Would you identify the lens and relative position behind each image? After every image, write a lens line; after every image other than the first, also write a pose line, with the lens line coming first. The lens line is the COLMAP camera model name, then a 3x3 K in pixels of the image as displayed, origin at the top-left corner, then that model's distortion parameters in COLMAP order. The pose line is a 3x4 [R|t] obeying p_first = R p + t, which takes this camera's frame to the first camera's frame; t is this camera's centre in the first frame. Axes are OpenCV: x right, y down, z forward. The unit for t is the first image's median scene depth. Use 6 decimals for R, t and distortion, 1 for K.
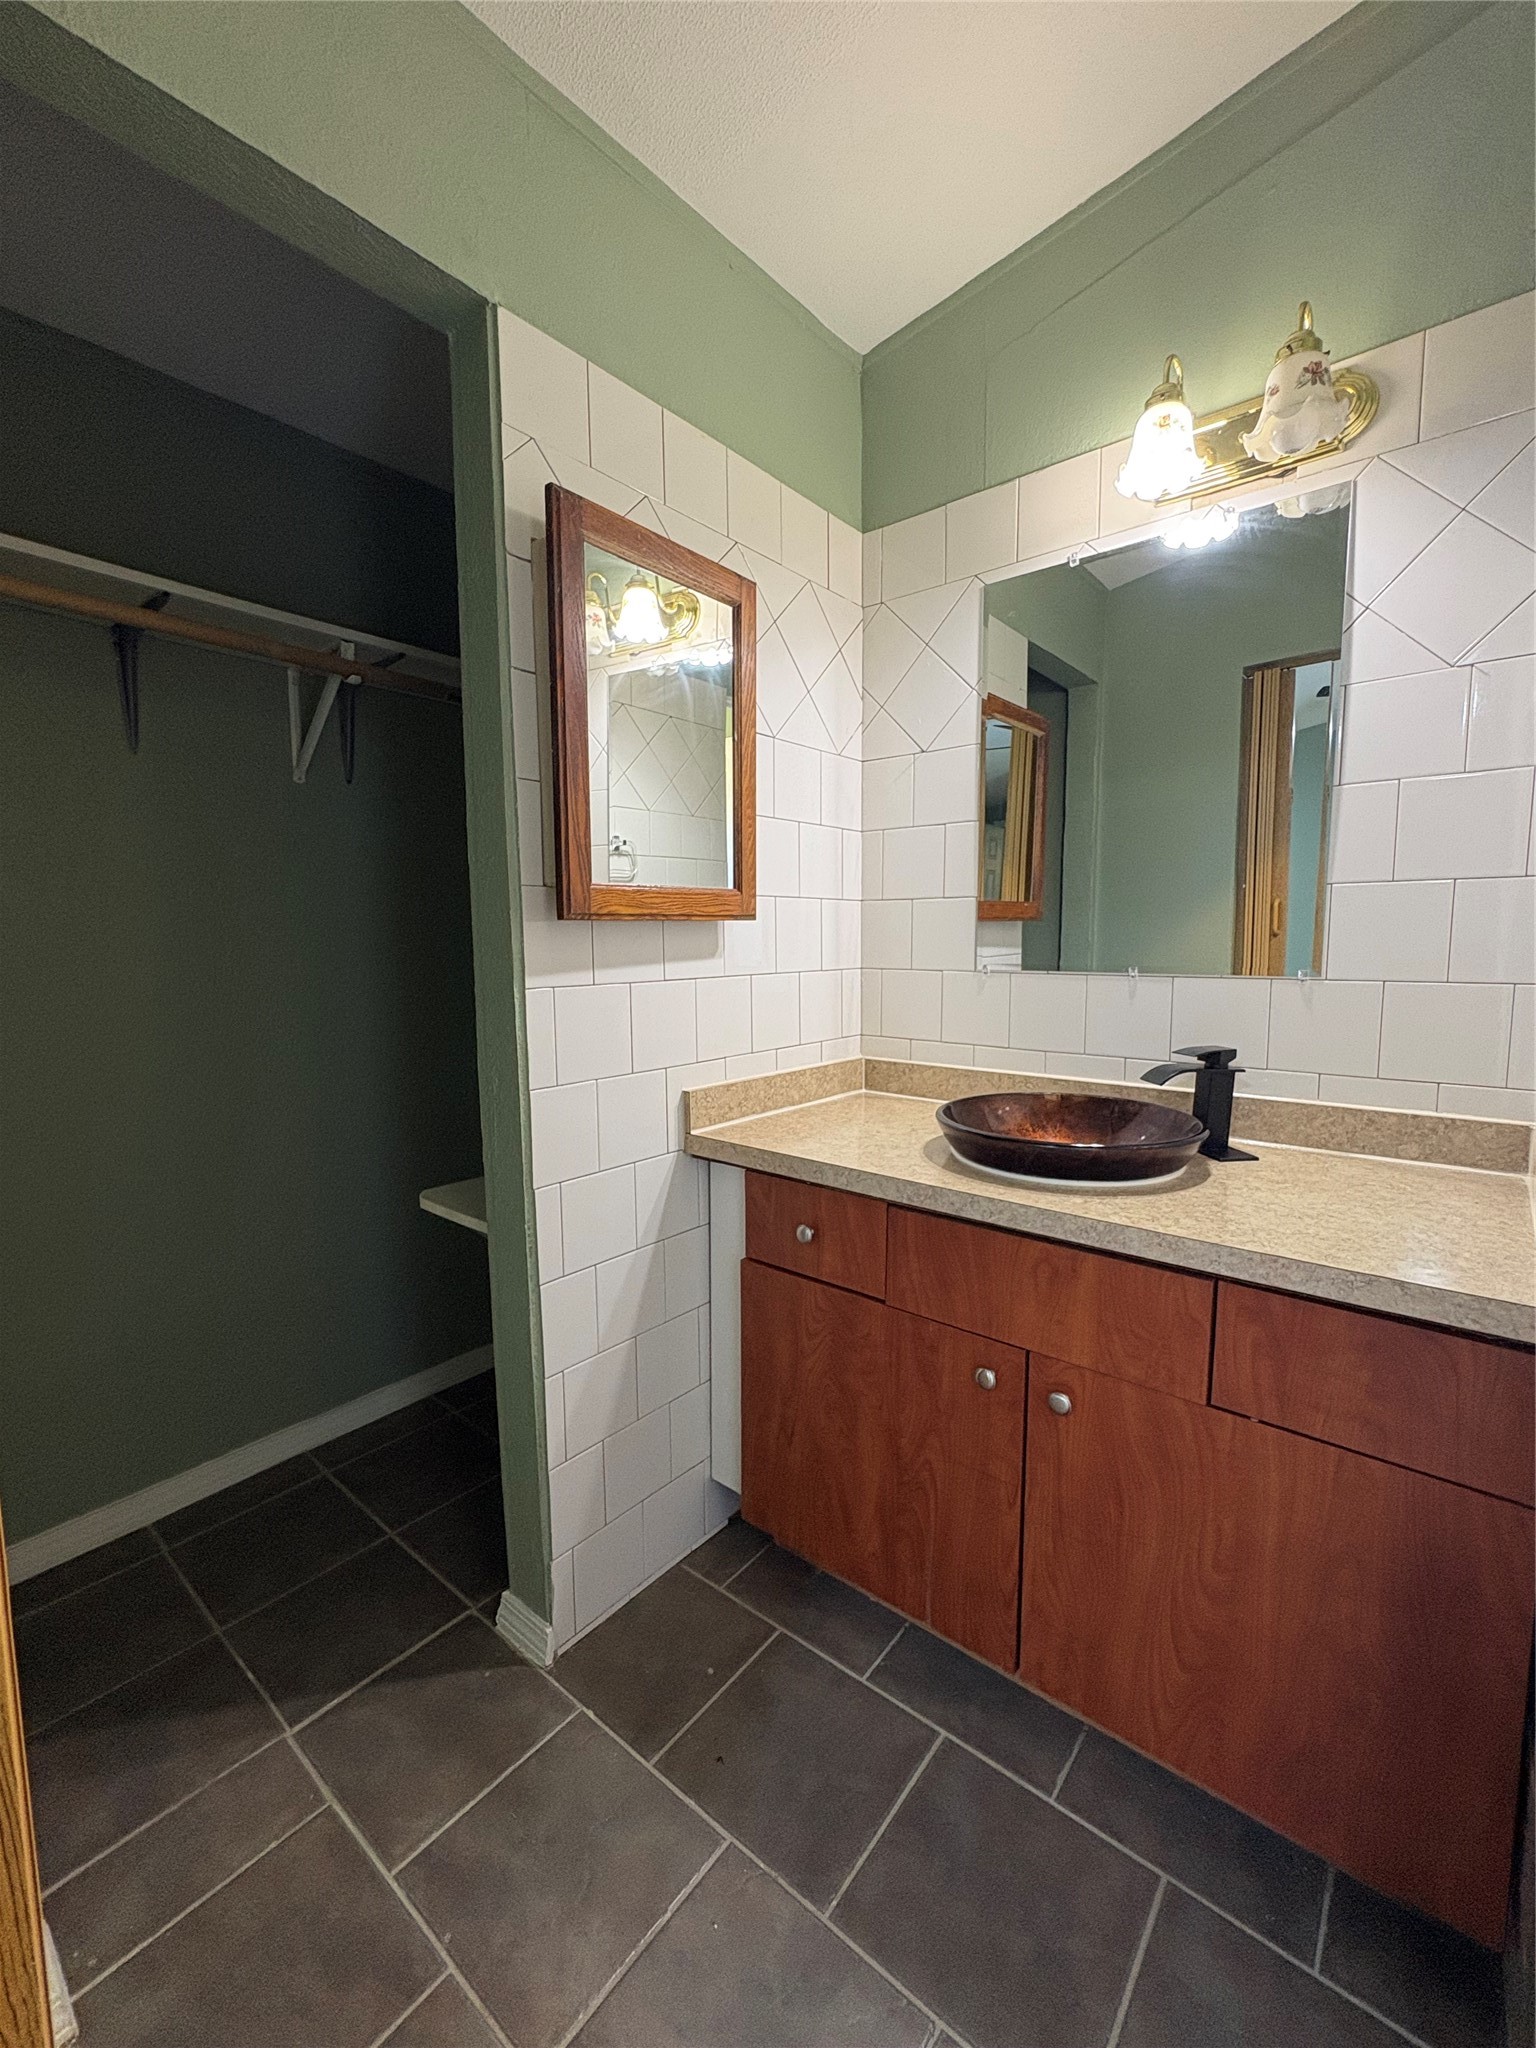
lens RADIAL K [[847.5, 0, 766.9], [0, 847.5, 1025.8], [0, 0, 1]] dist [-0.000338, -0.000592]
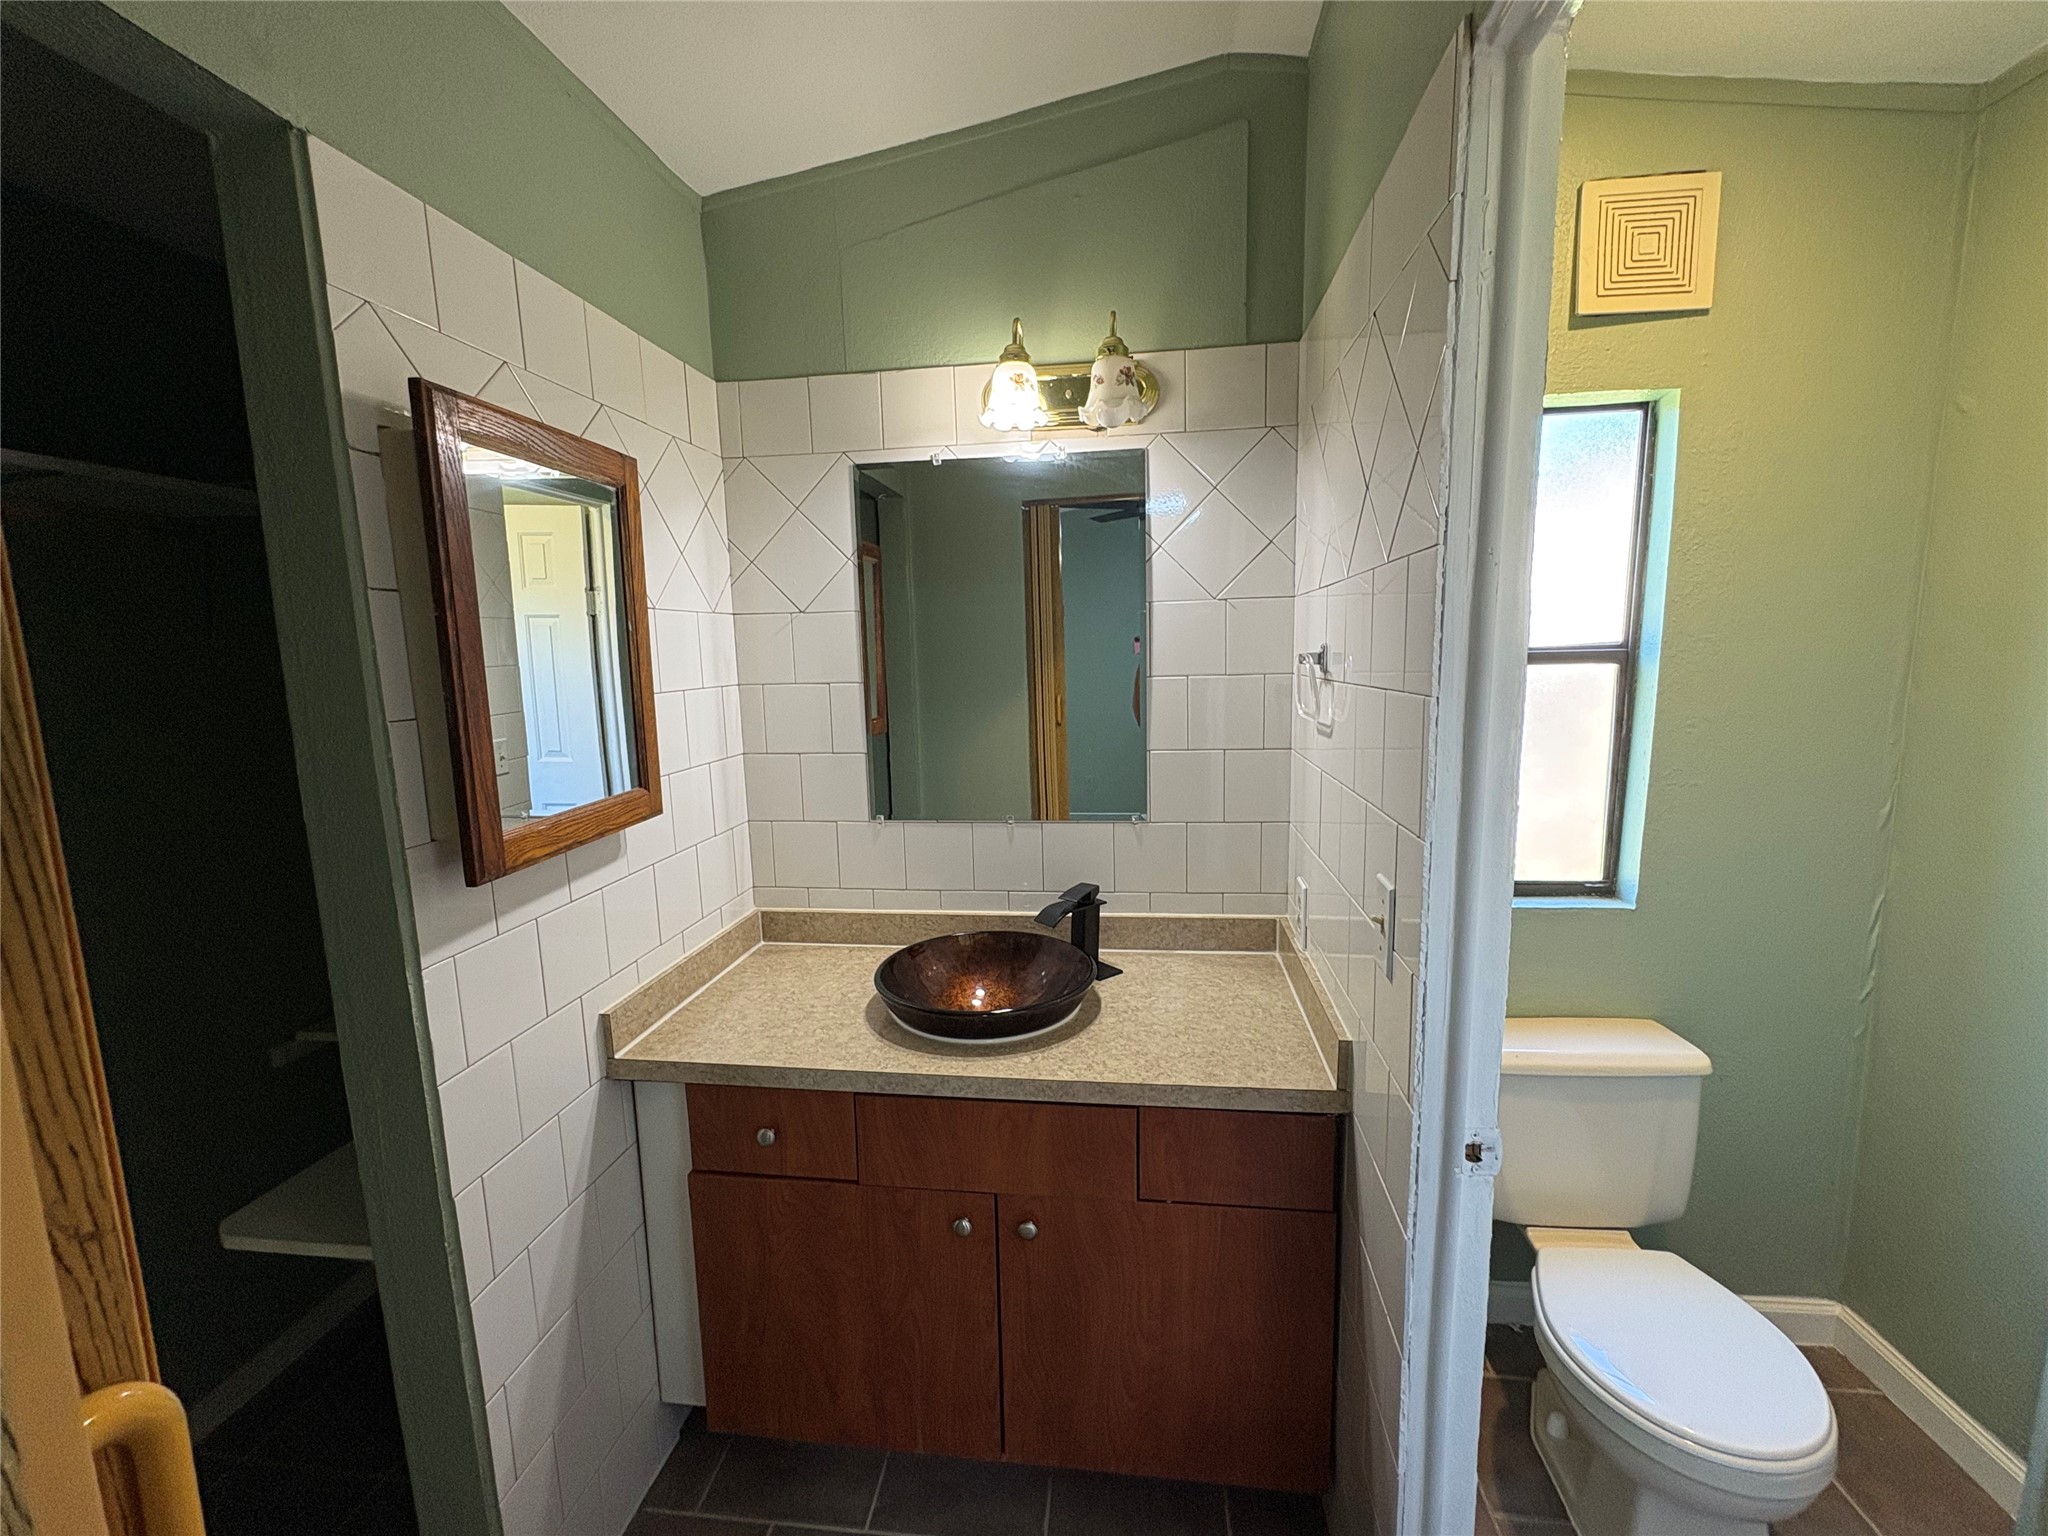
lens RADIAL K [[847.5, 0, 1025.4], [0, 847.5, 776.9], [0, 0, 1]] dist [-0.000338, -0.000592]
pose [[0.846897, -0.091779, 0.523777, -0.185588], [0.077905, 0.995779, 0.048521, -0.206983], [-0.526020, -0.000288, 0.850472, -0.011500]]
